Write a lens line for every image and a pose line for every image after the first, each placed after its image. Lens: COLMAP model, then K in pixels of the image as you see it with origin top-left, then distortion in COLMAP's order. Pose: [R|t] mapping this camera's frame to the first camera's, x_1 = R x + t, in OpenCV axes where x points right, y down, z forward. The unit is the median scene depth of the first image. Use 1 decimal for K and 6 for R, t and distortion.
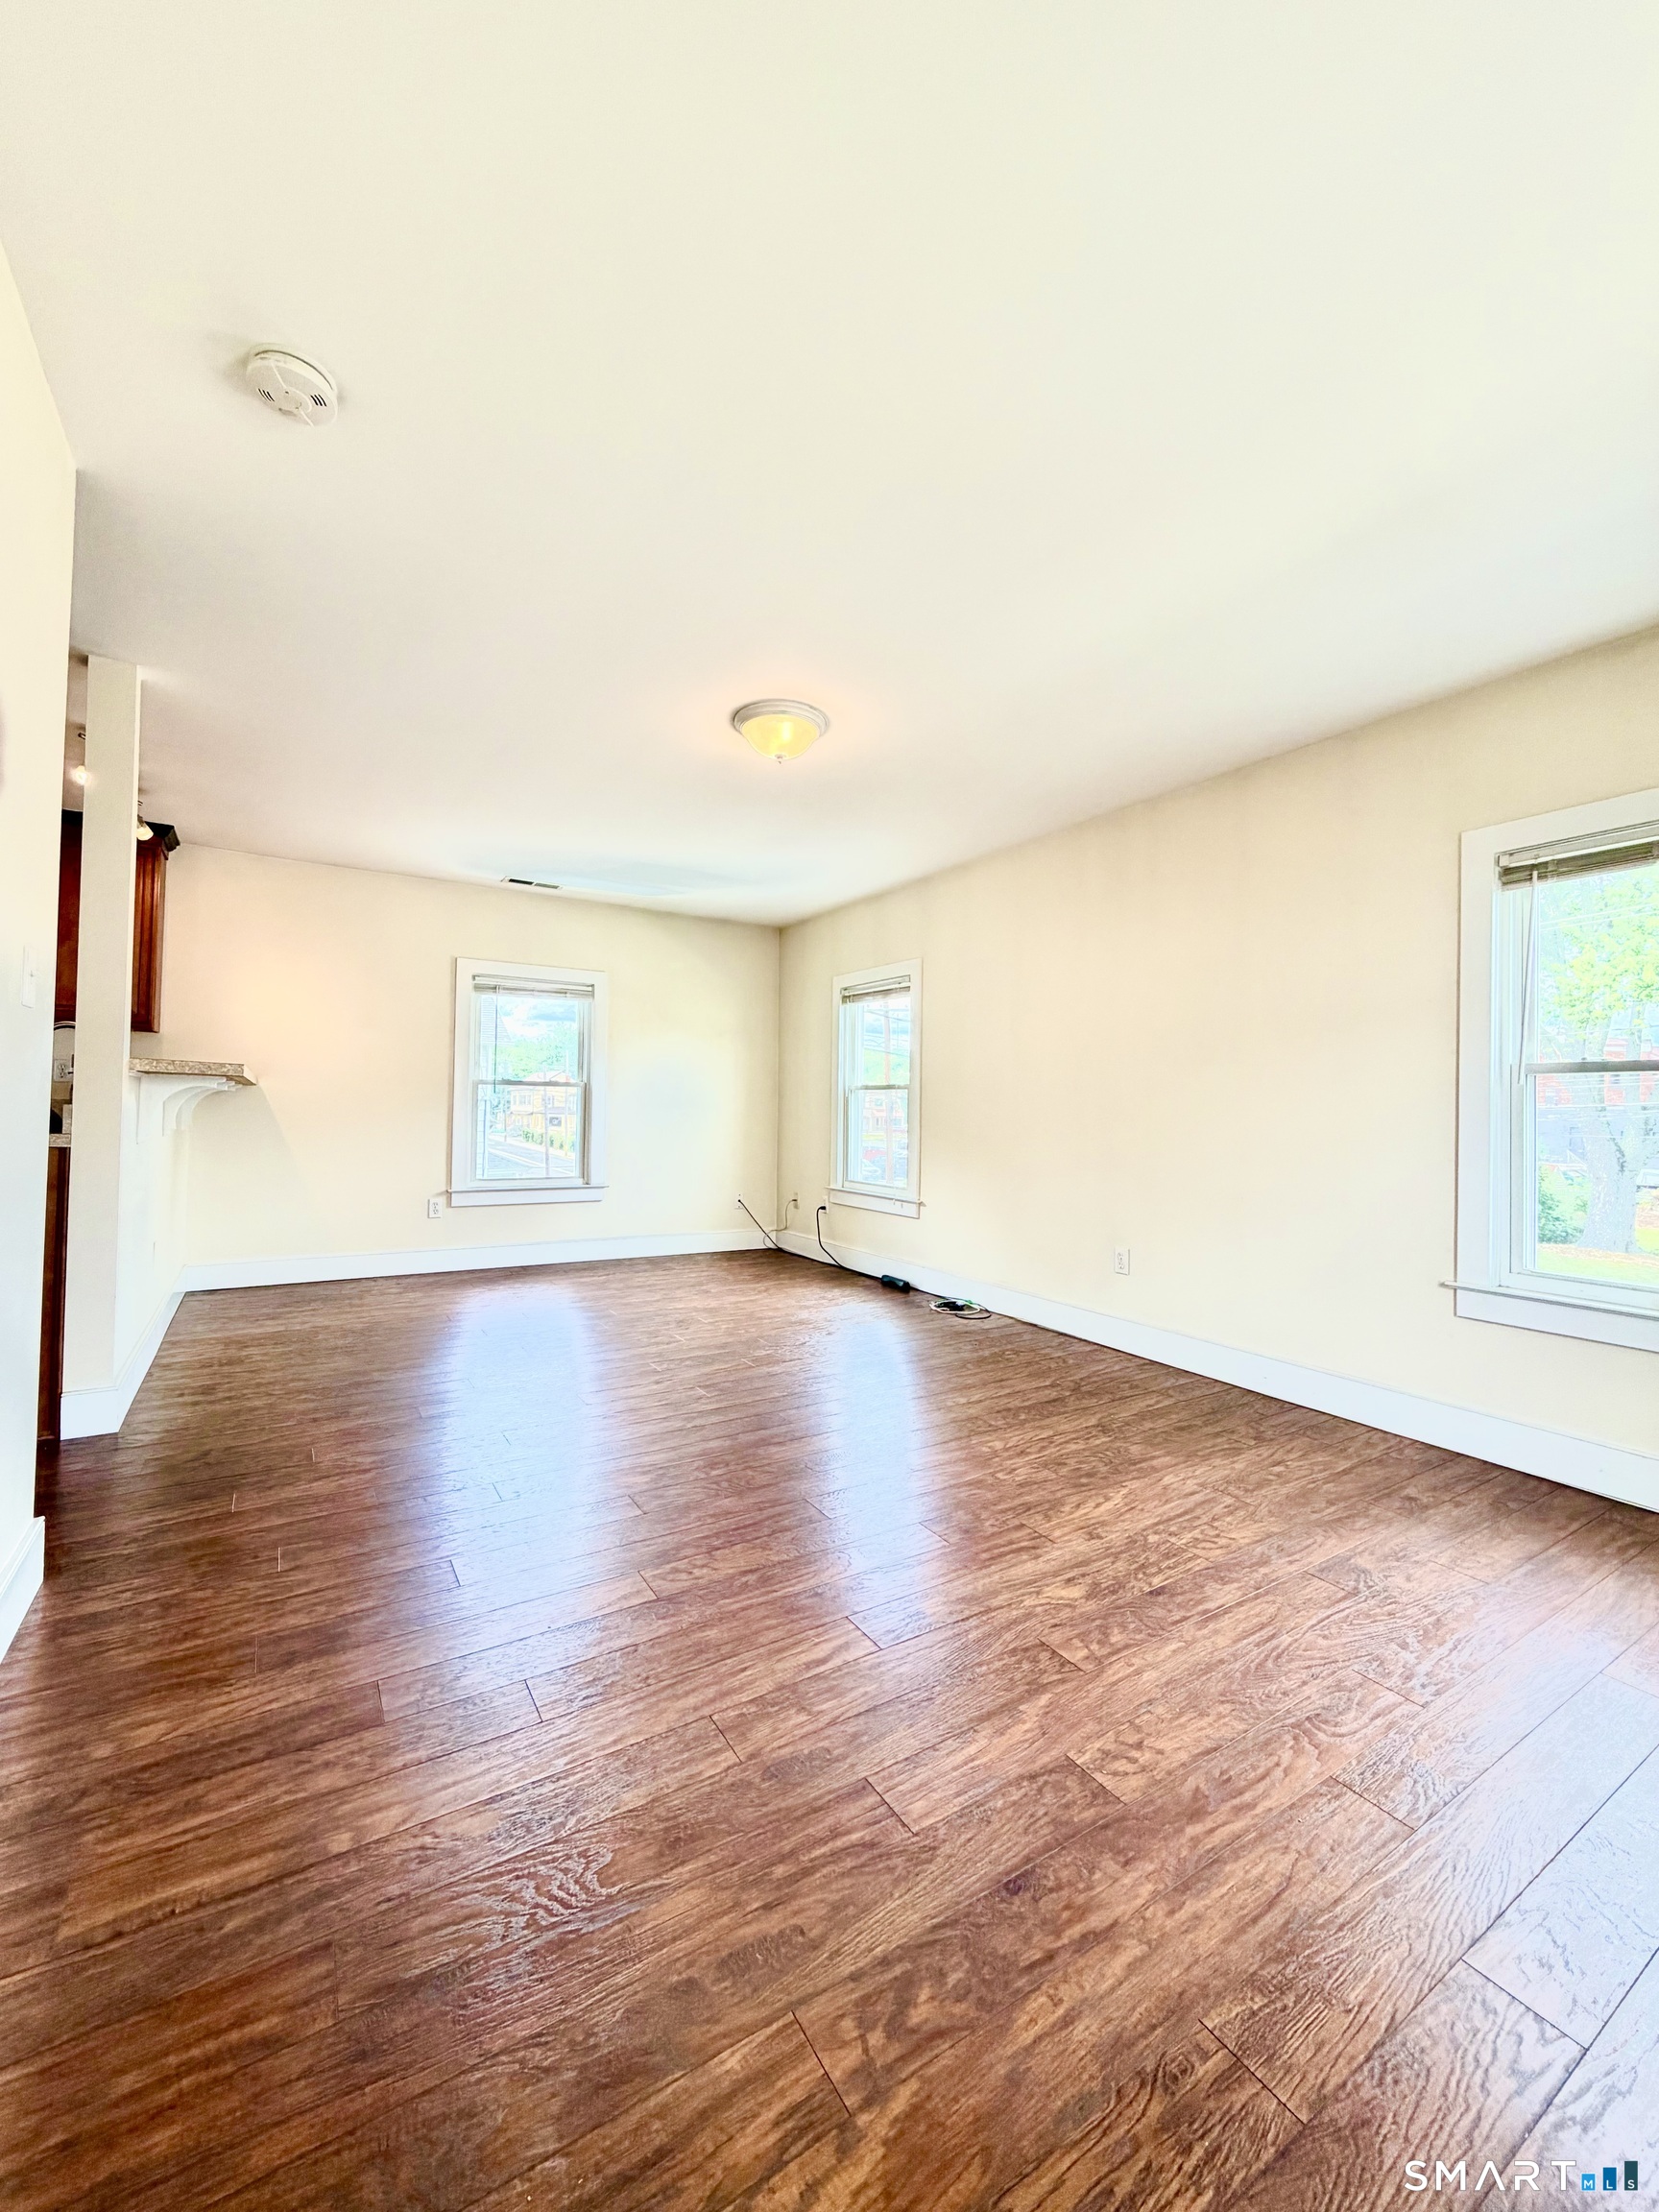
lens RADIAL K [[893.6, 0, 866.1], [0, 893.6, 1097.1], [0, 0, 1]] dist [-0.001167, 0.000506]
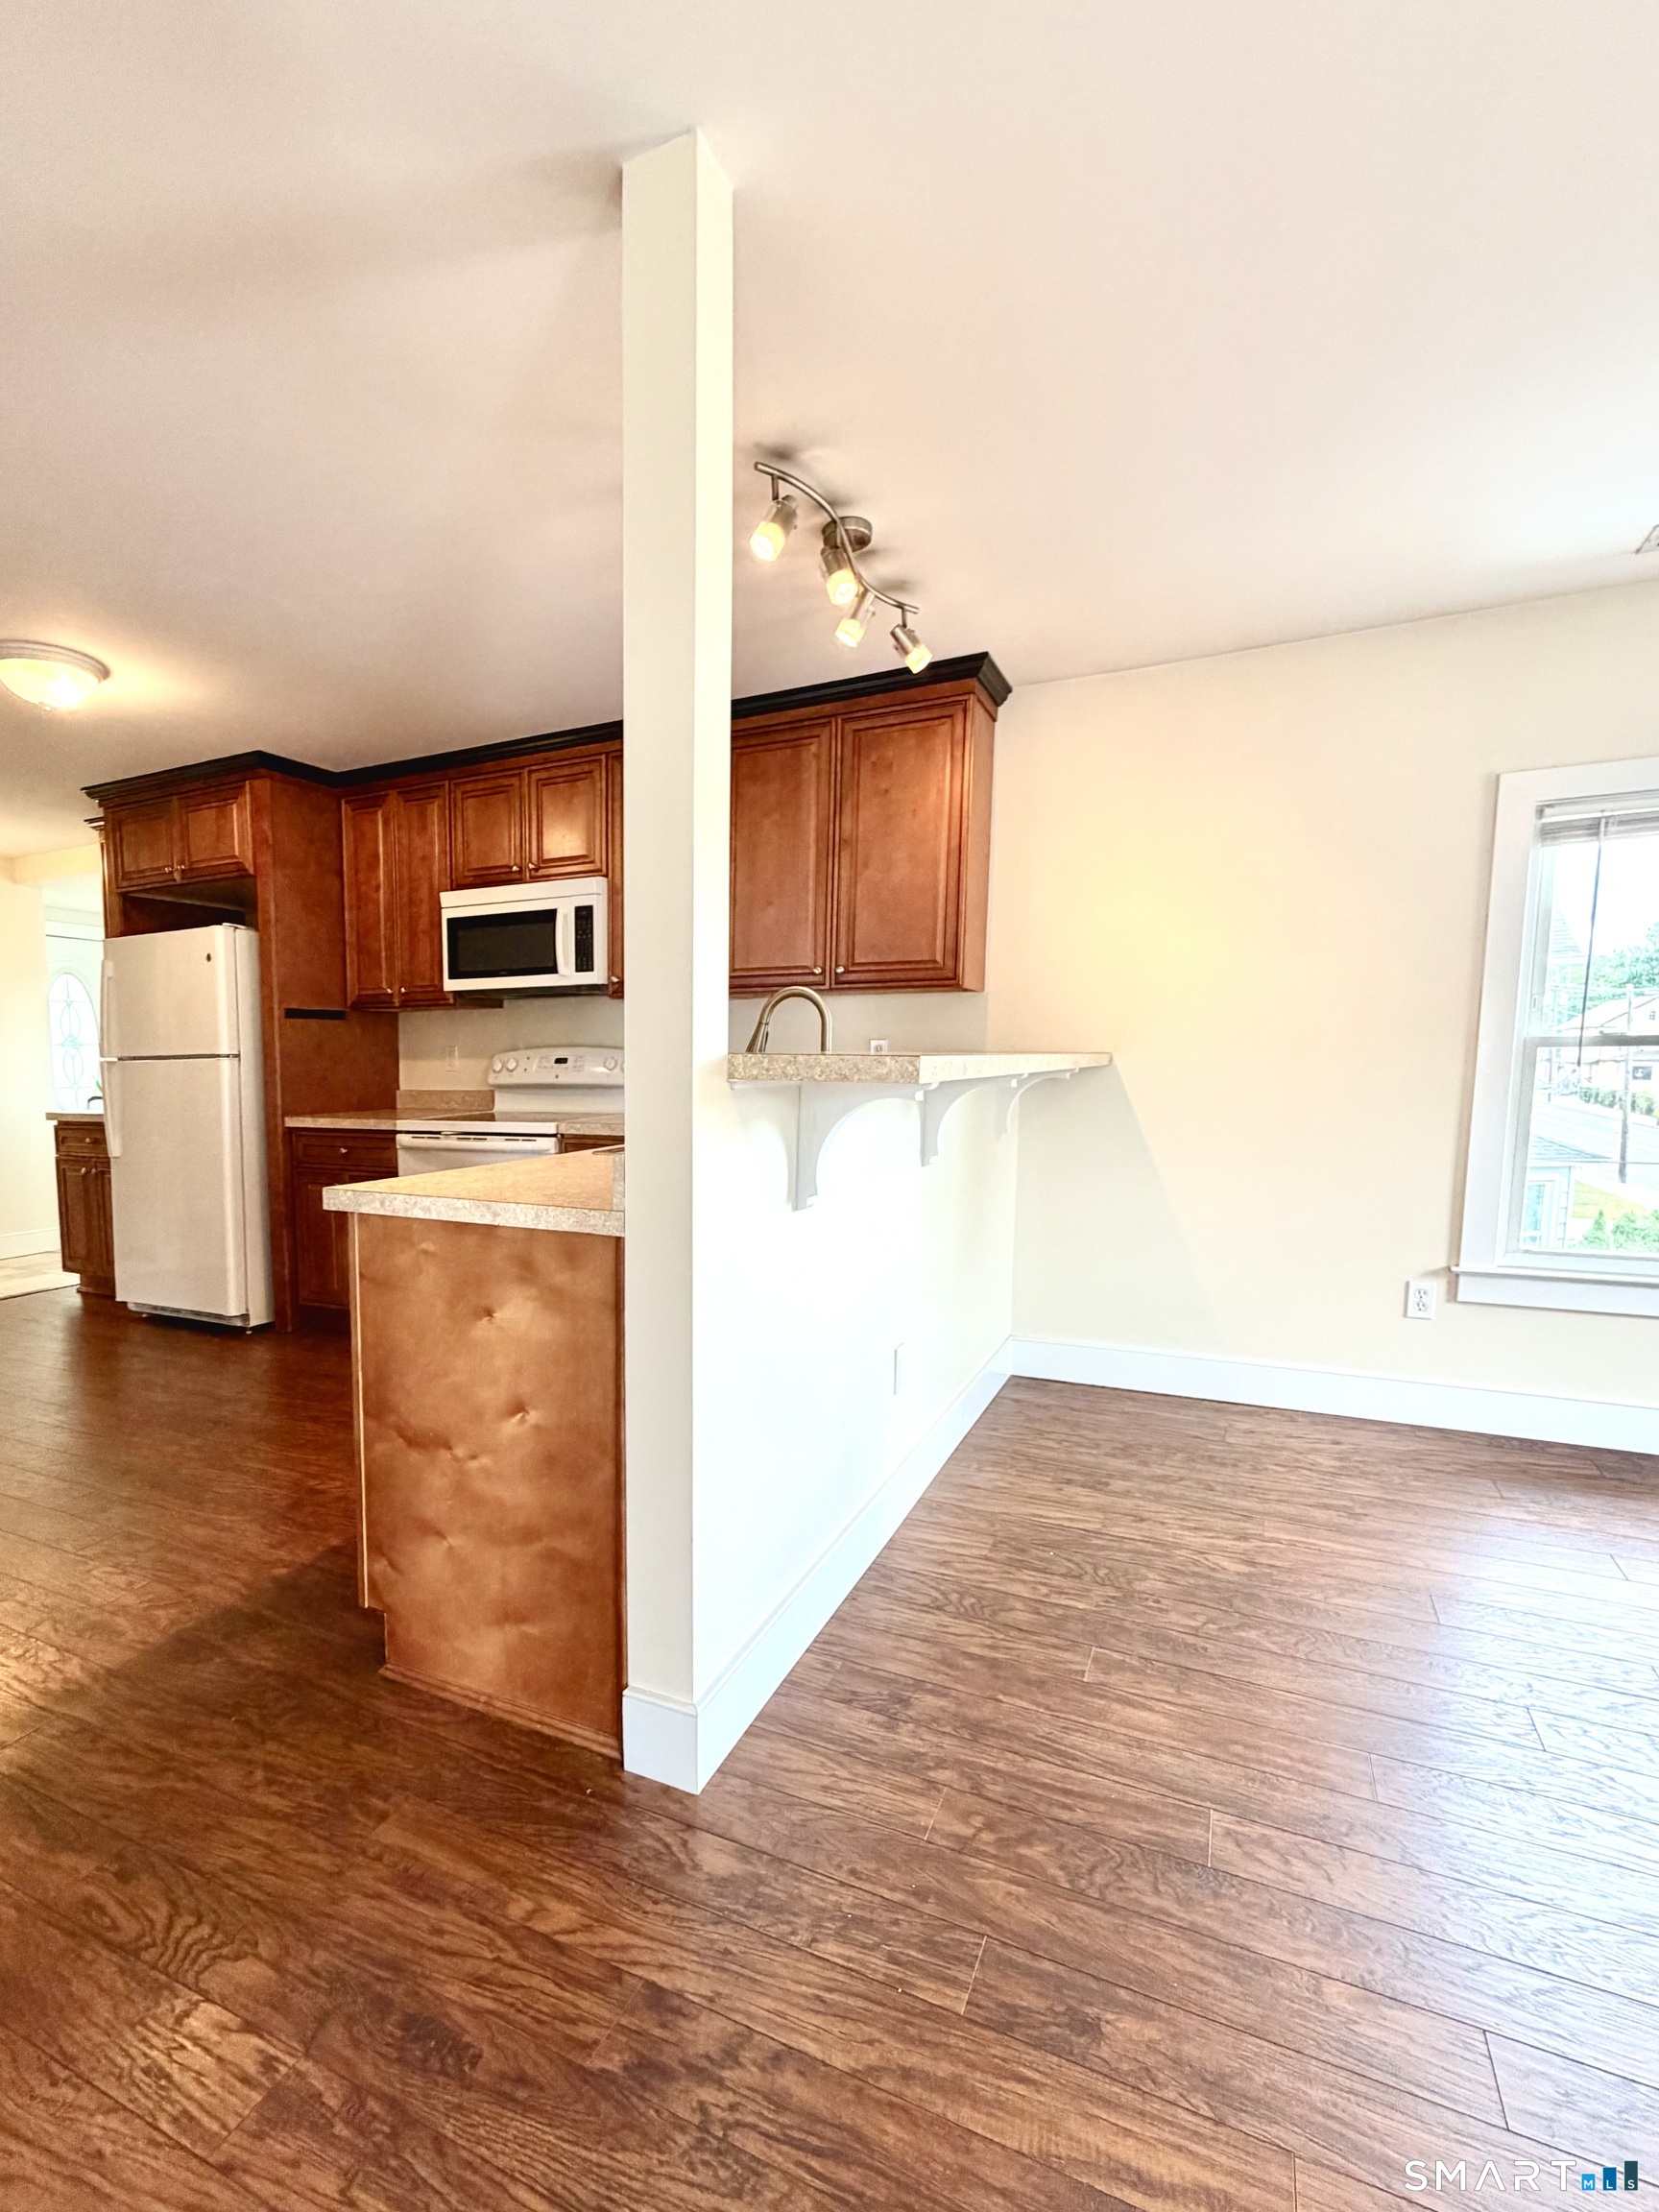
lens RADIAL K [[935.7, 0, 747.0], [0, 935.7, 1160.7], [0, 0, 1]] dist [0.000211, -0.000056]
pose [[0.467979, 0.083936, -0.879745, -0.330021], [0.029948, 0.993401, 0.110710, -0.035807], [0.883232, -0.078156, 0.462377, 0.695744]]
